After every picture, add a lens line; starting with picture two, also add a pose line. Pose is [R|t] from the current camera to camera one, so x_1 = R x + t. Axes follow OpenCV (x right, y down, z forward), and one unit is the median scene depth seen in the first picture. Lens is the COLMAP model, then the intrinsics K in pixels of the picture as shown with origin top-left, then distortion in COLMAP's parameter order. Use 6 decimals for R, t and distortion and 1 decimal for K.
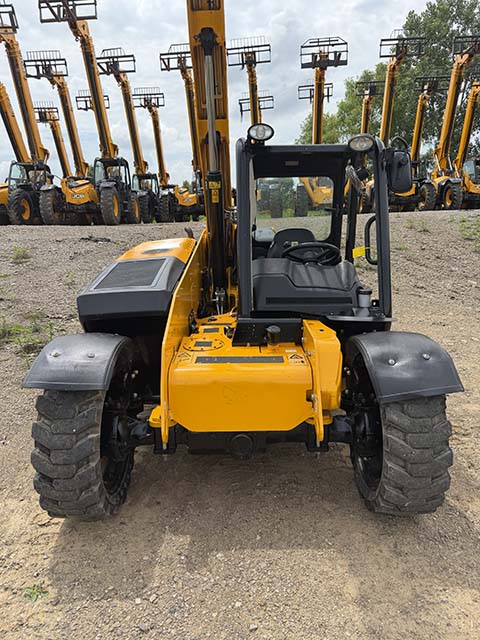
lens RADIAL K [[454.3, 0, 245.5], [0, 454.3, 322.6], [0, 0, 1]] dist [0.083684, -0.108235]
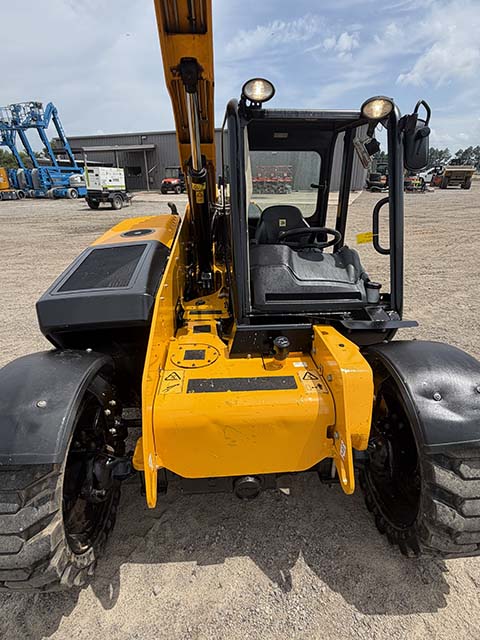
lens RADIAL K [[343.4, 0, 240.6], [0, 343.4, 317.0], [0, 0, 1]] dist [-0.002992, 0.000727]
pose [[0.997825, -0.016516, 0.063809, -0.044186], [0.007702, 0.990681, 0.135987, -0.100293], [-0.065460, -0.135199, 0.988654, 0.349654]]
